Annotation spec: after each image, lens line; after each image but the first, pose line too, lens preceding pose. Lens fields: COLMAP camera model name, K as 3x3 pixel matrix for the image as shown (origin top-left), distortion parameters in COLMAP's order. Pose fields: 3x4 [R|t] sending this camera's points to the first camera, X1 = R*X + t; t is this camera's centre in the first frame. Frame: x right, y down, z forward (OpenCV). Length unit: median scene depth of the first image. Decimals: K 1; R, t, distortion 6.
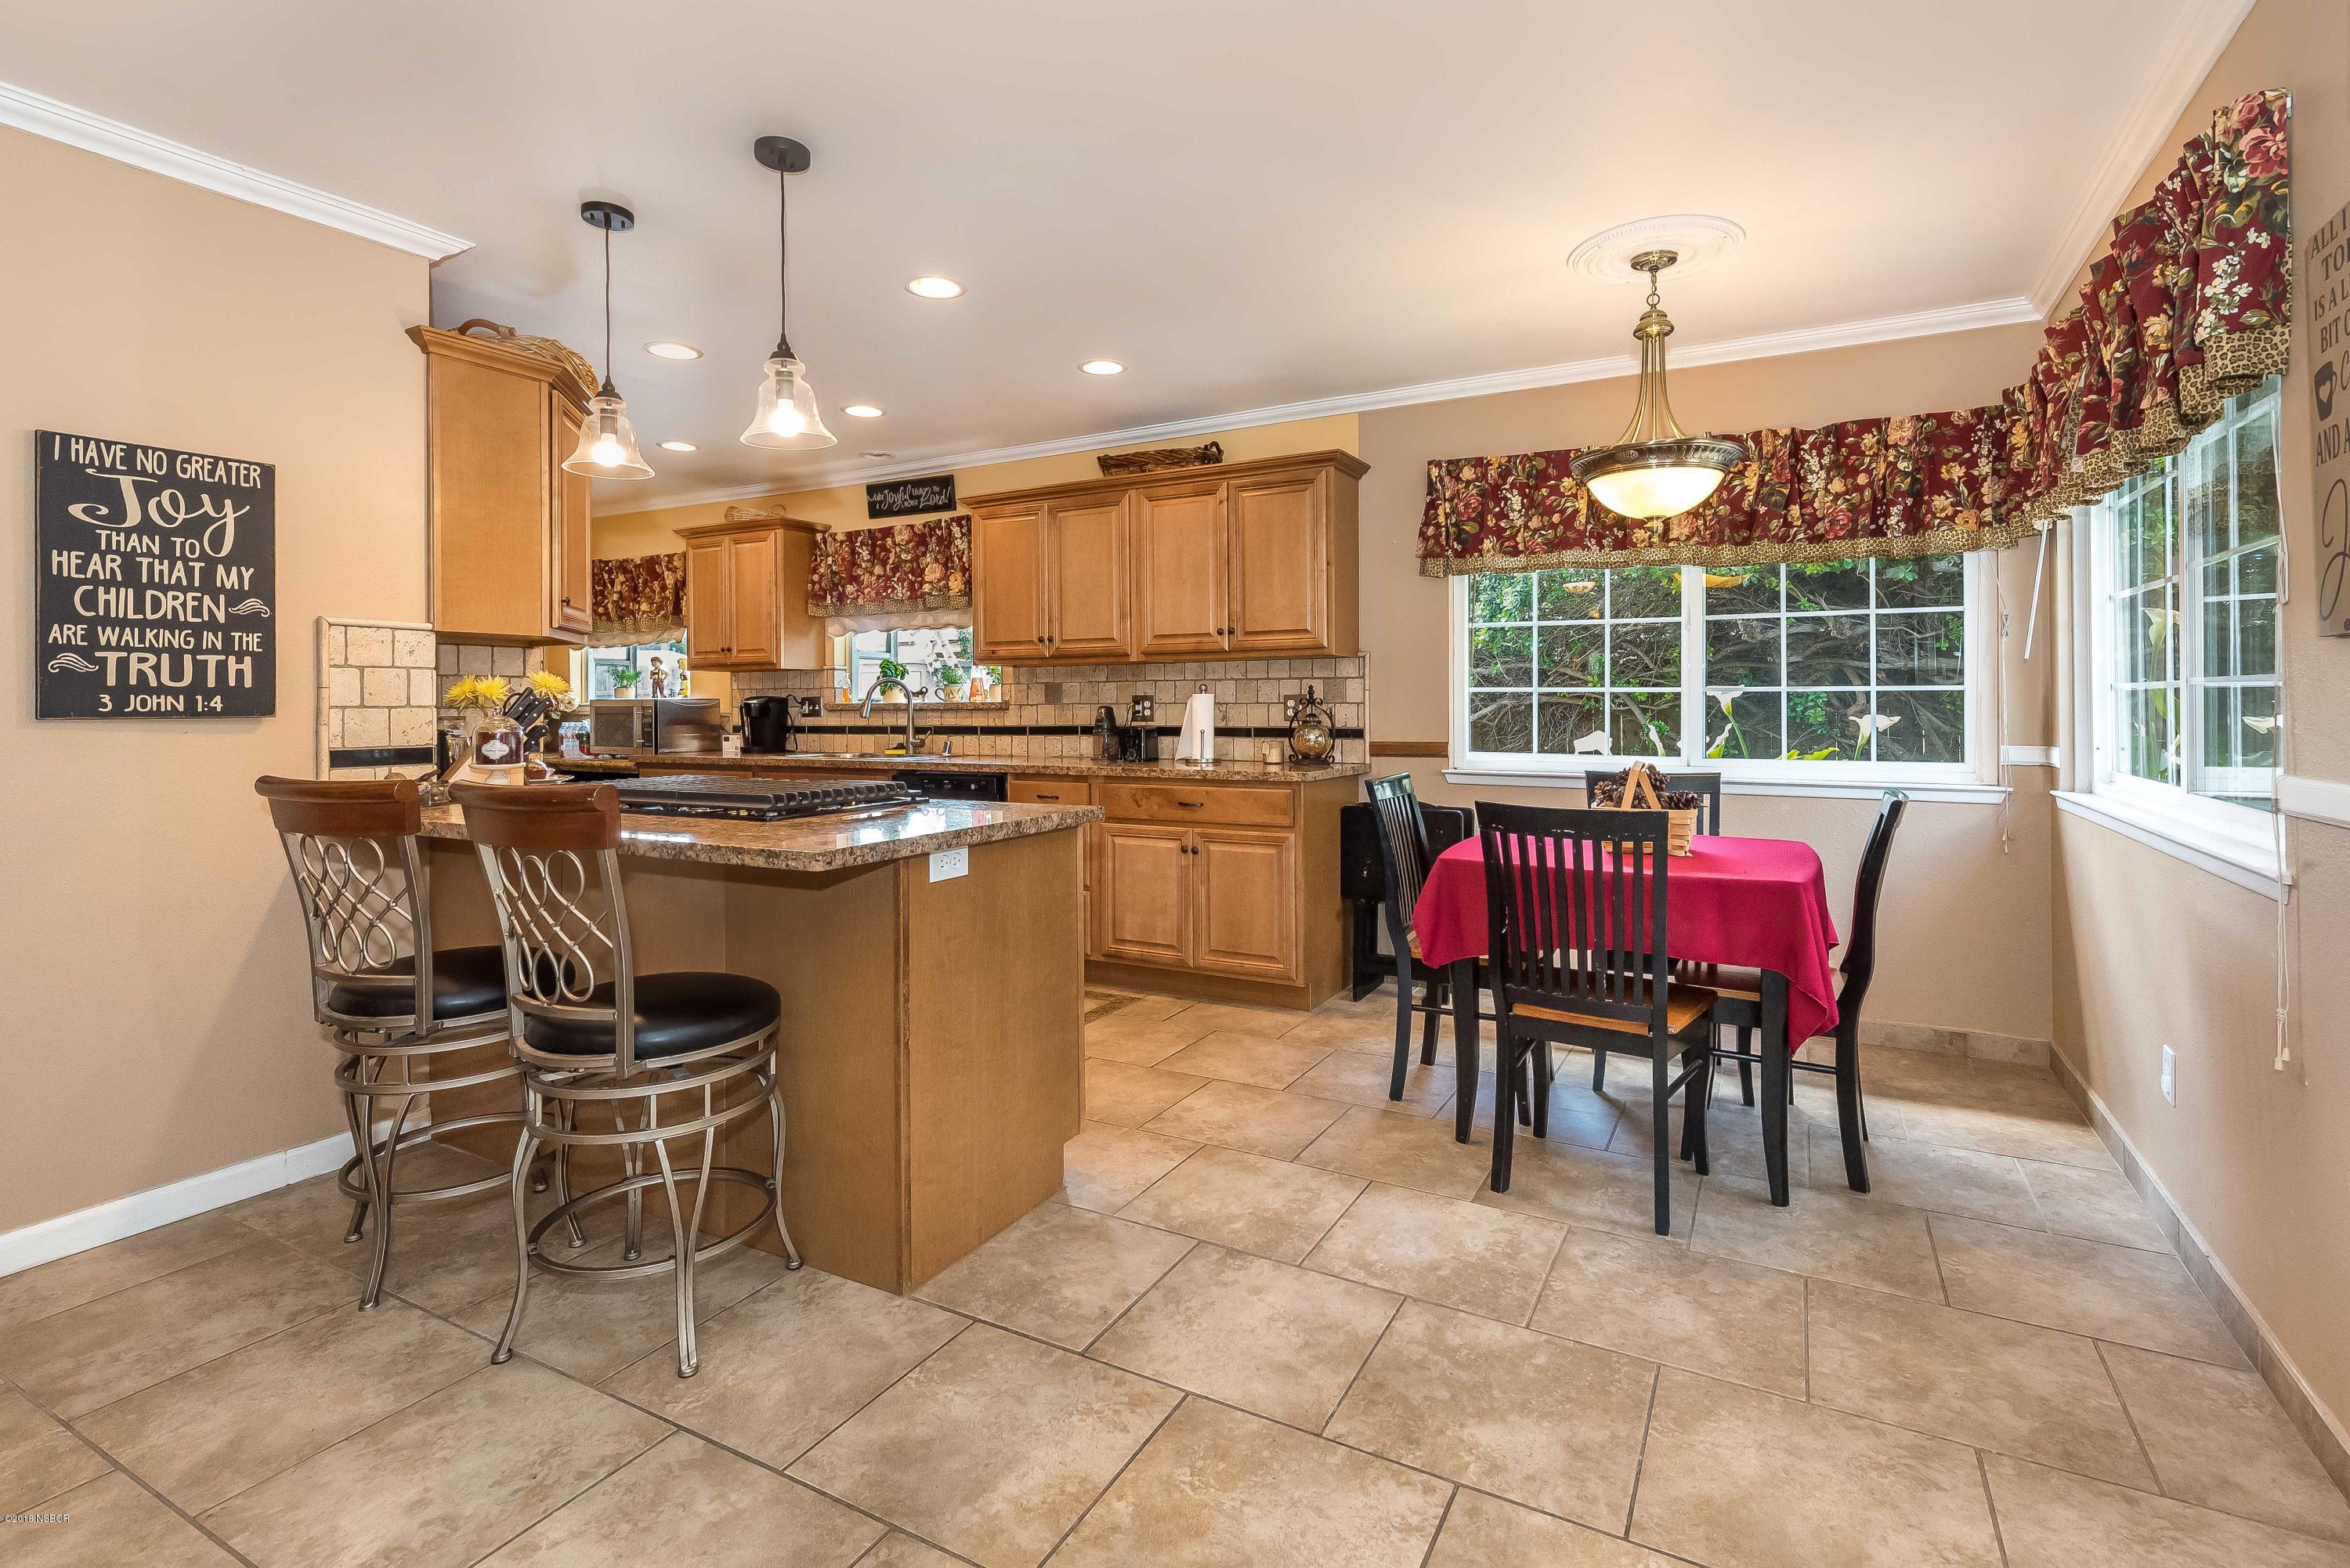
lens RADIAL K [[1083.6, 0, 1224.6], [0, 1083.6, 704.2], [0, 0, 1]] dist [0.000304, -0.000262]
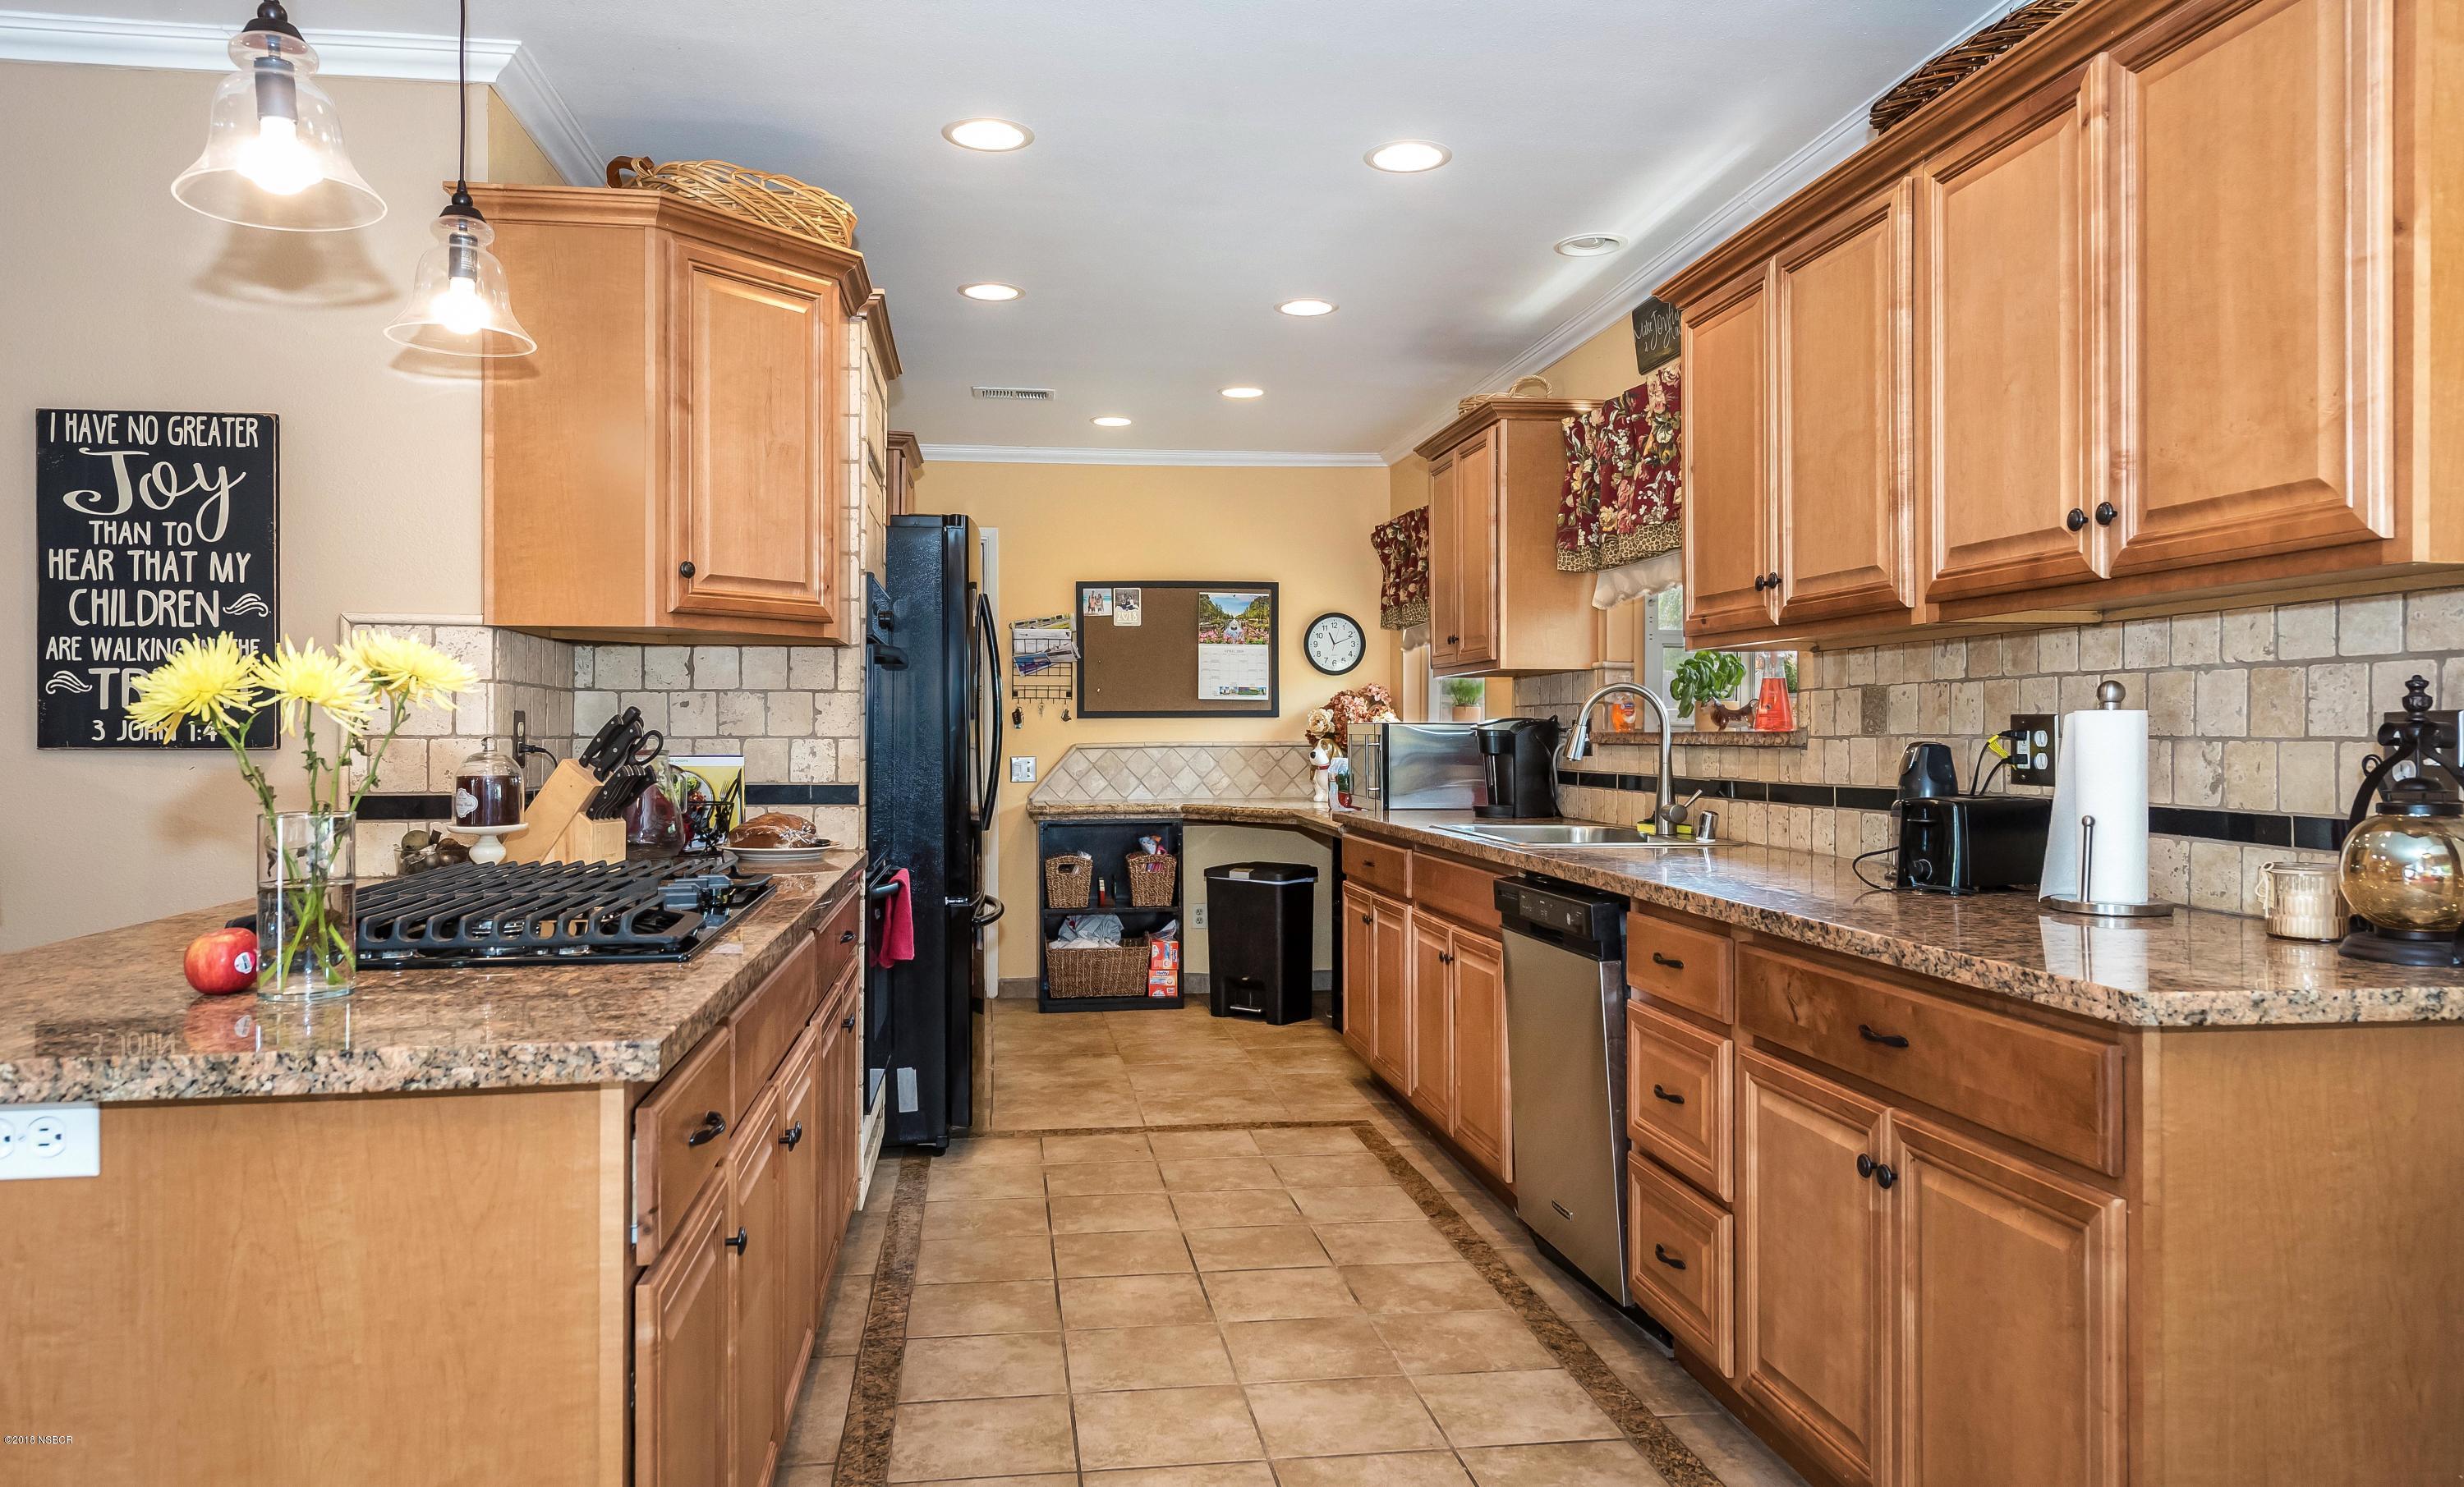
lens RADIAL K [[1629.8, 0, 1226.9], [0, 1629.8, 730.4], [0, 0, 1]] dist [0.008411, 0.001801]
pose [[0.583151, 0.004354, -0.812352, 0.306986], [-0.003376, 0.999990, 0.002937, -0.004900], [0.812357, 0.001030, 0.583160, 0.624500]]
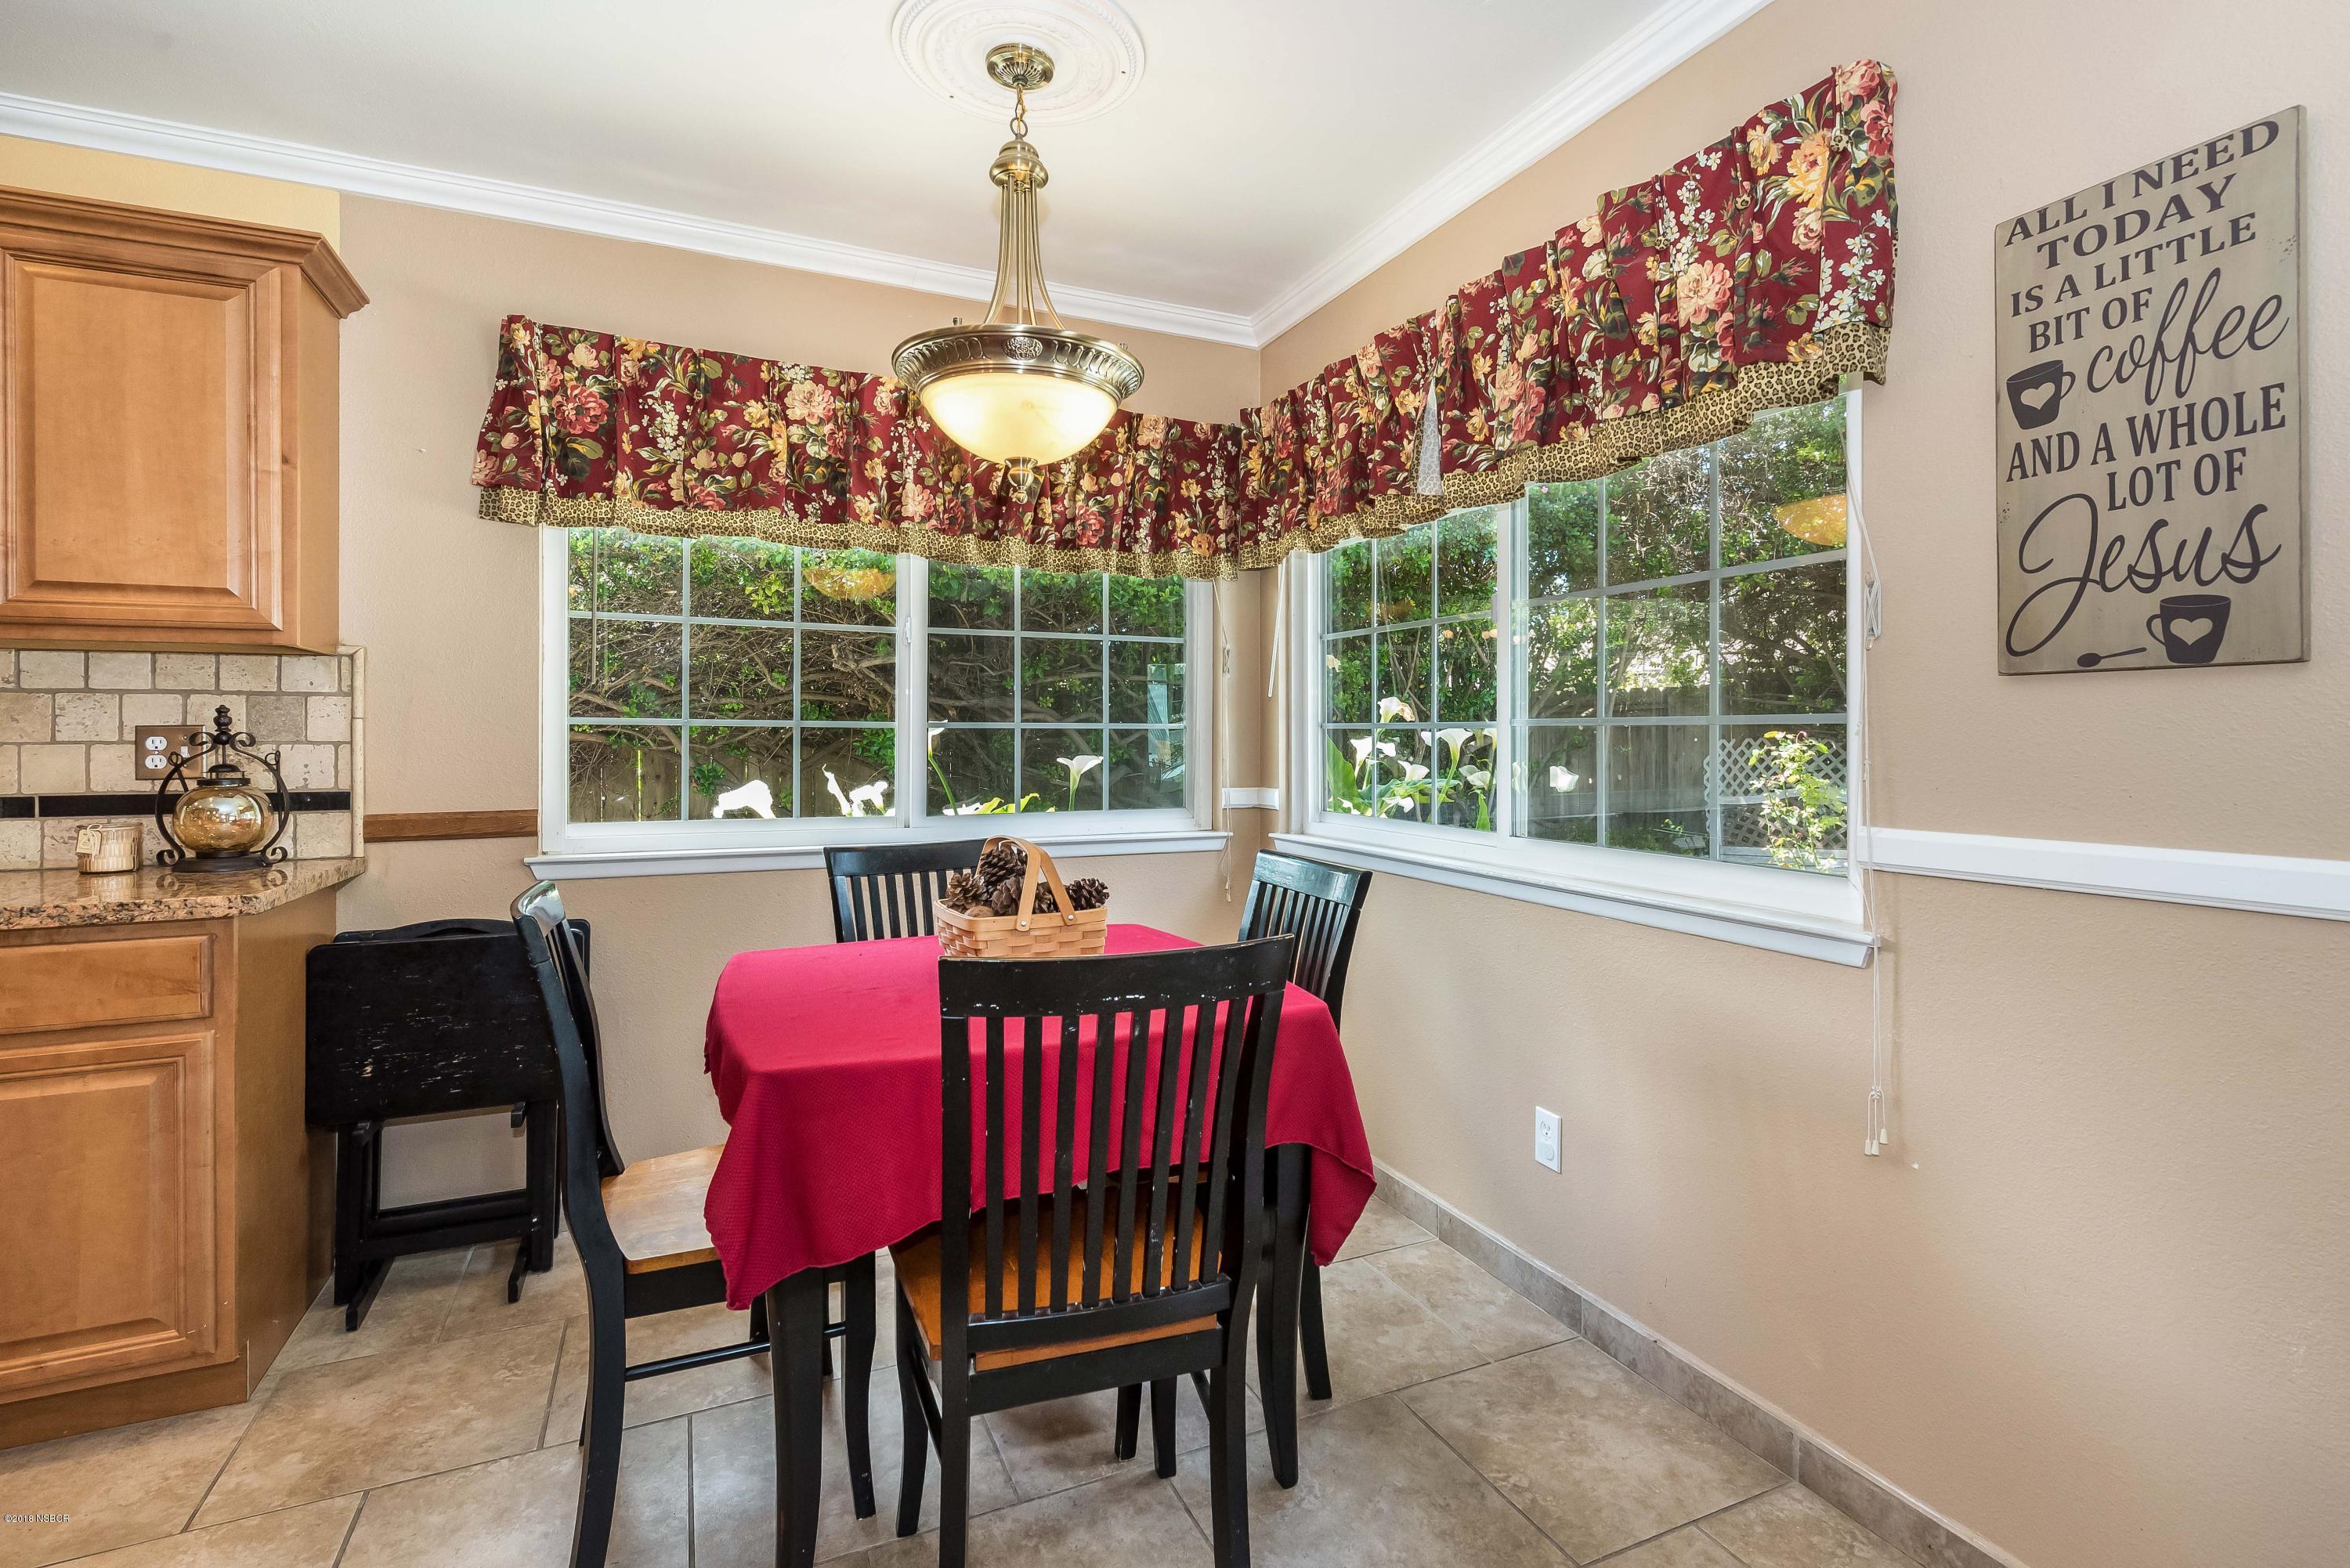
lens RADIAL K [[1087.5, 0, 1179.9], [0, 1087.5, 738.6], [0, 0, 1]] dist [0.005289, -0.000689]
pose [[0.619015, 0.003287, 0.785373, -0.049853], [-0.001686, 0.999994, -0.002857, -0.002731], [-0.785378, 0.000444, 0.619017, 0.444549]]
